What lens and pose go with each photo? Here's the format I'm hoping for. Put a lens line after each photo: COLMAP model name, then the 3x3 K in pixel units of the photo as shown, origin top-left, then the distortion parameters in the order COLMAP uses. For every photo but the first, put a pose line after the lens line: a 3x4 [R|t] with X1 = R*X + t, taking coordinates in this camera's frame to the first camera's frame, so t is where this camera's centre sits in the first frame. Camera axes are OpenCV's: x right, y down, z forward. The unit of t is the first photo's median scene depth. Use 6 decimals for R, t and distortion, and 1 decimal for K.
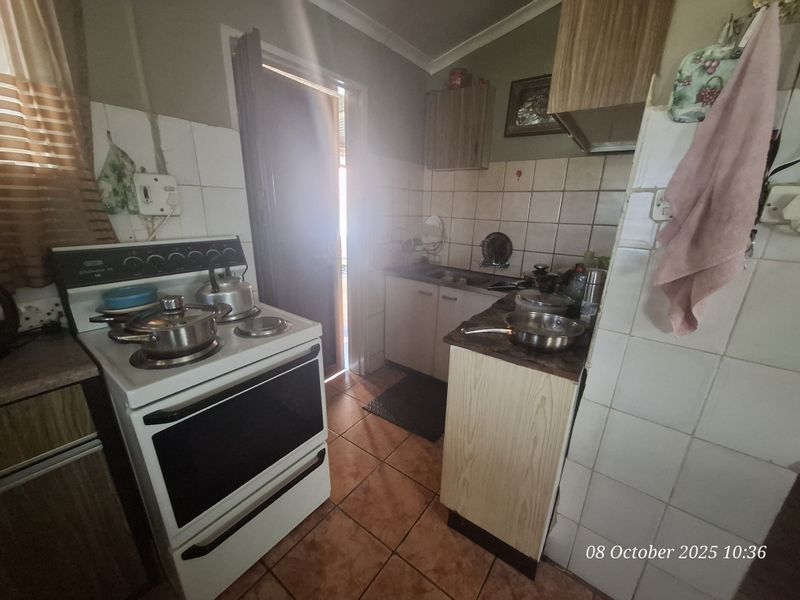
lens RADIAL K [[316.9, 0, 403.2], [0, 316.9, 303.8], [0, 0, 1]] dist [-0.001595, -0.000009]
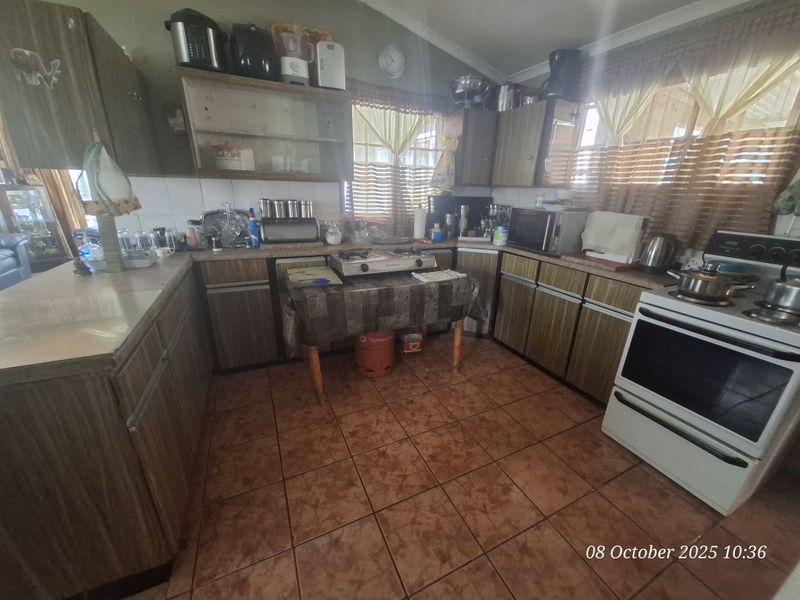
lens RADIAL K [[316.9, 0, 403.2], [0, 316.9, 304.3], [0, 0, 1]] dist [-0.001595, -0.000009]
pose [[-0.471379, 0.260086, -0.842708, 1.291507], [-0.316094, 0.842221, 0.436746, -0.045862], [0.823339, 0.472248, -0.314794, 0.320861]]
